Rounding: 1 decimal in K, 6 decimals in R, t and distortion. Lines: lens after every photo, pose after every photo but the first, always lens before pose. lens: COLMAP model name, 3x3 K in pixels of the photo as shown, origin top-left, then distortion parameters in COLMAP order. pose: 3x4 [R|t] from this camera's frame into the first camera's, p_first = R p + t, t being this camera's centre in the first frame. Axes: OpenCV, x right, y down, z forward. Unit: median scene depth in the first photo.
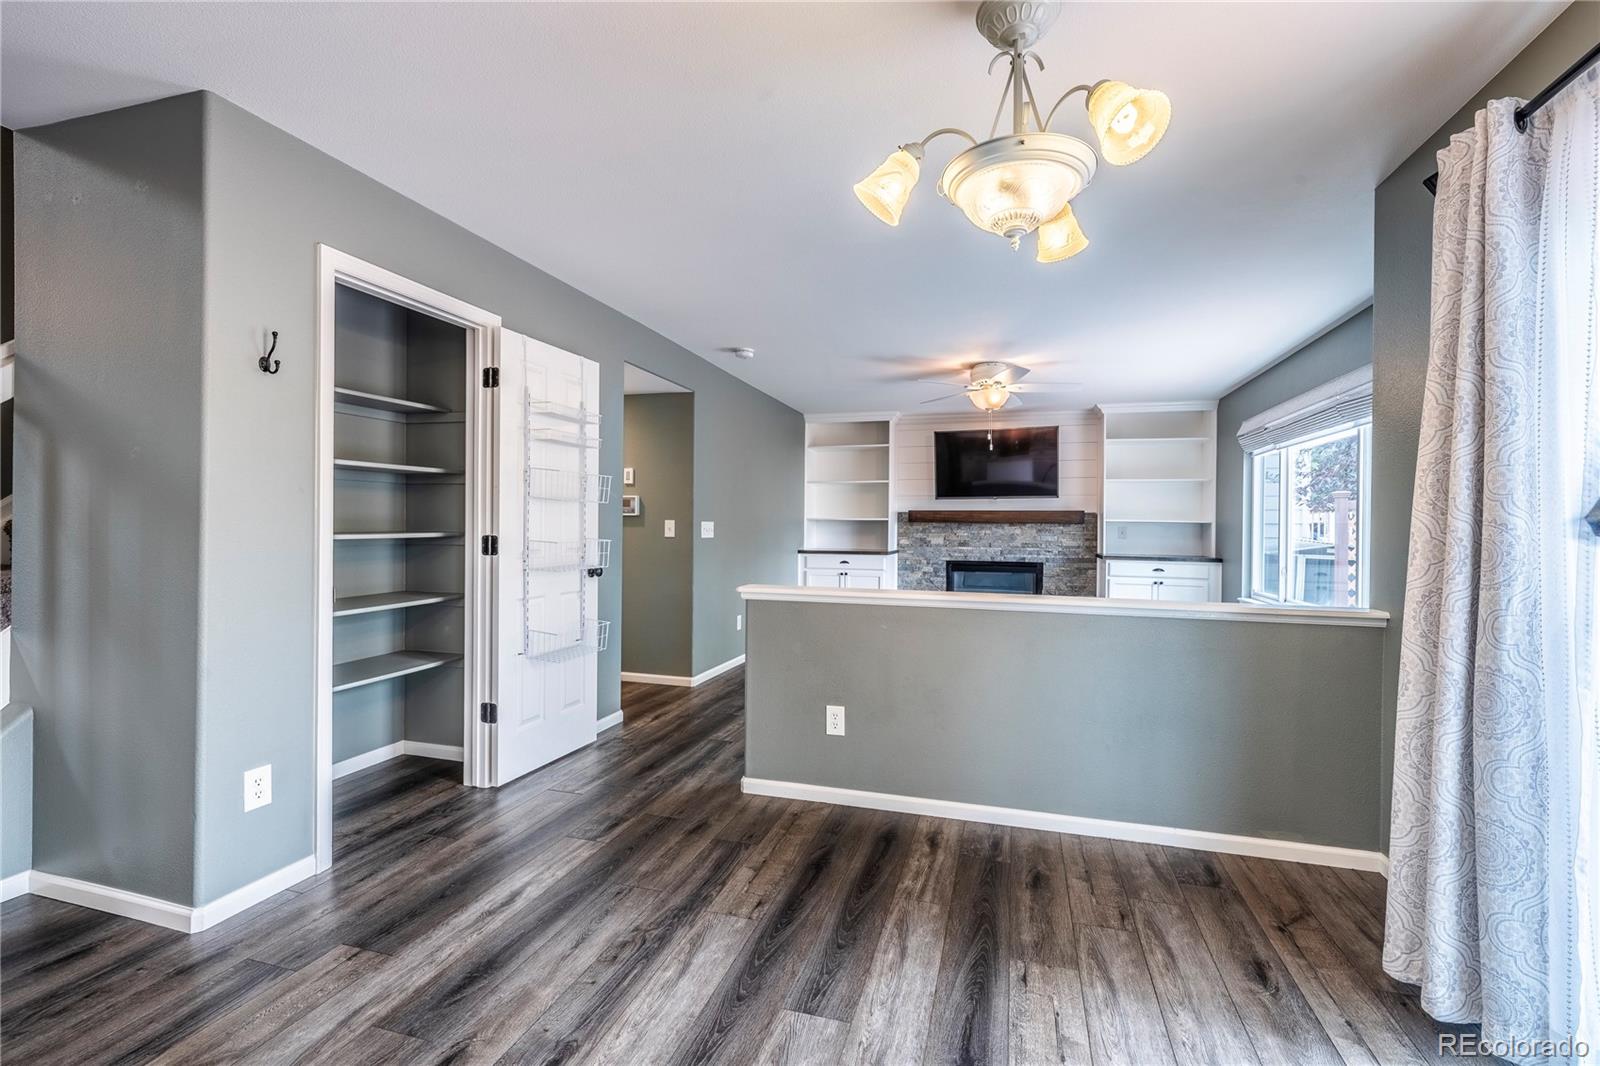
lens RADIAL K [[682.2, 0, 804.3], [0, 682.2, 528.5], [0, 0, 1]] dist [0.001601, -0.000737]
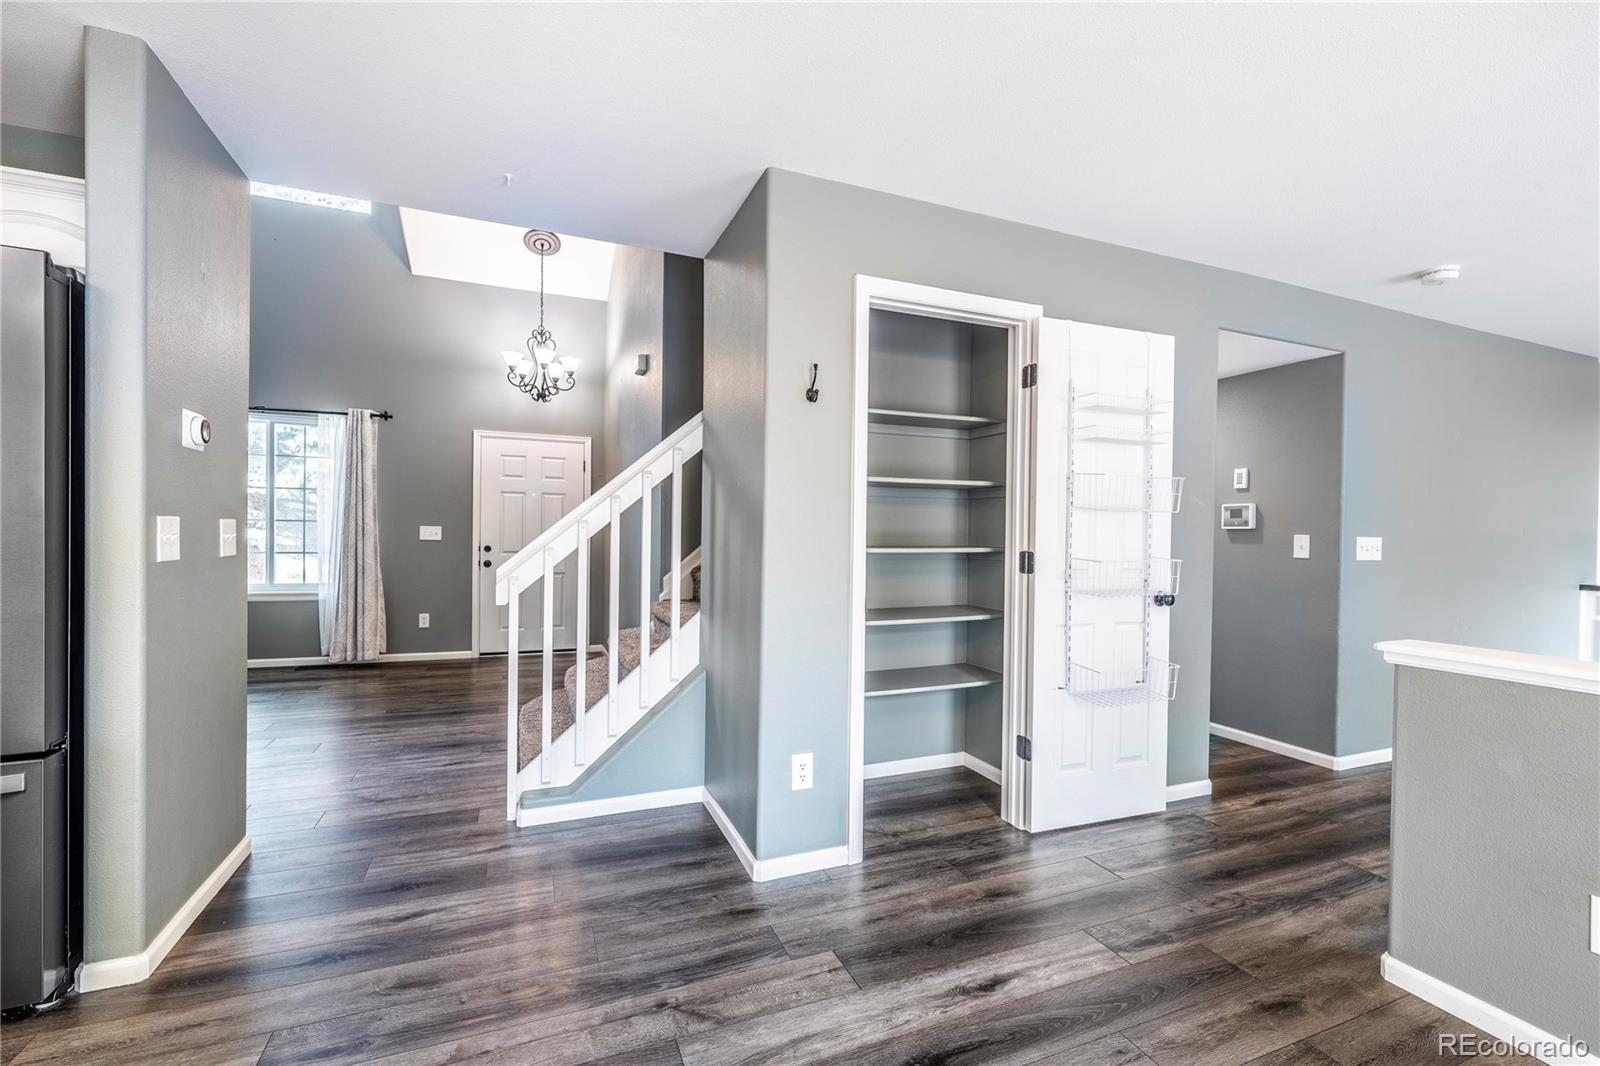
lens RADIAL K [[682.2, 0, 797.8], [0, 682.2, 543.9], [0, 0, 1]] dist [0.001601, -0.000737]
pose [[0.634259, 0.008452, -0.773074, 0.046263], [-0.009054, 0.999953, 0.003505, -0.000274], [0.773067, 0.004776, 0.634306, 0.203155]]
